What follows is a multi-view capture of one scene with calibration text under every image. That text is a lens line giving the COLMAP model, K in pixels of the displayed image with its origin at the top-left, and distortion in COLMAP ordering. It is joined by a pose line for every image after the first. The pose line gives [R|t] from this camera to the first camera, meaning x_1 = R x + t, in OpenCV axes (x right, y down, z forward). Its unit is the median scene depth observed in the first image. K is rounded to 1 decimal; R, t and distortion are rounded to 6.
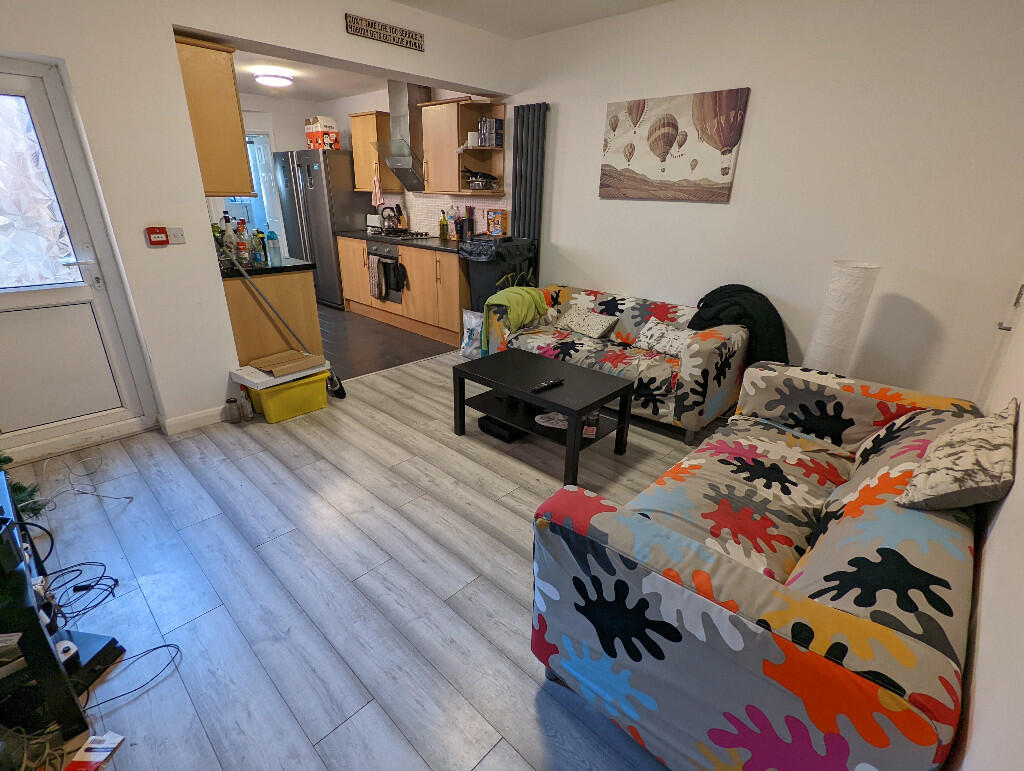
lens RADIAL K [[484.2, 0, 505.6], [0, 484.2, 391.7], [0, 0, 1]] dist [-0.001672, 0.000447]
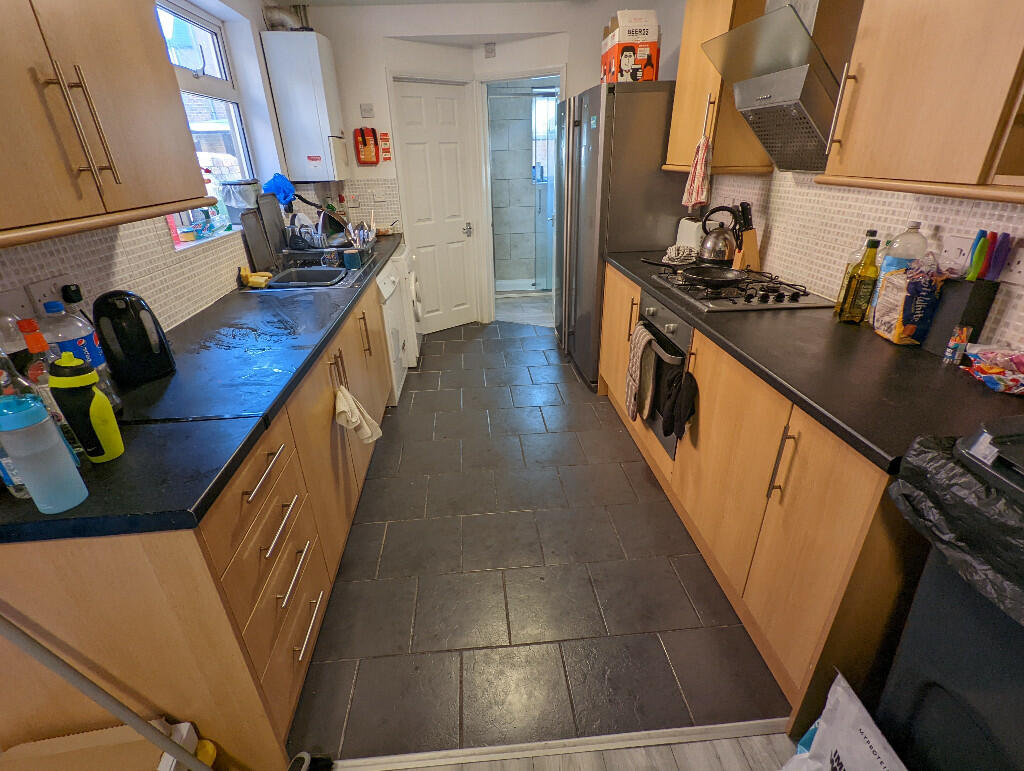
lens RADIAL K [[484.2, 0, 507.4], [0, 484.2, 385.7], [0, 0, 1]] dist [-0.001672, 0.000447]
pose [[0.744451, 0.258984, -0.615403, -0.083384], [-0.224163, 0.965156, 0.135003, -0.255121], [0.628923, 0.037448, 0.776565, 0.577809]]
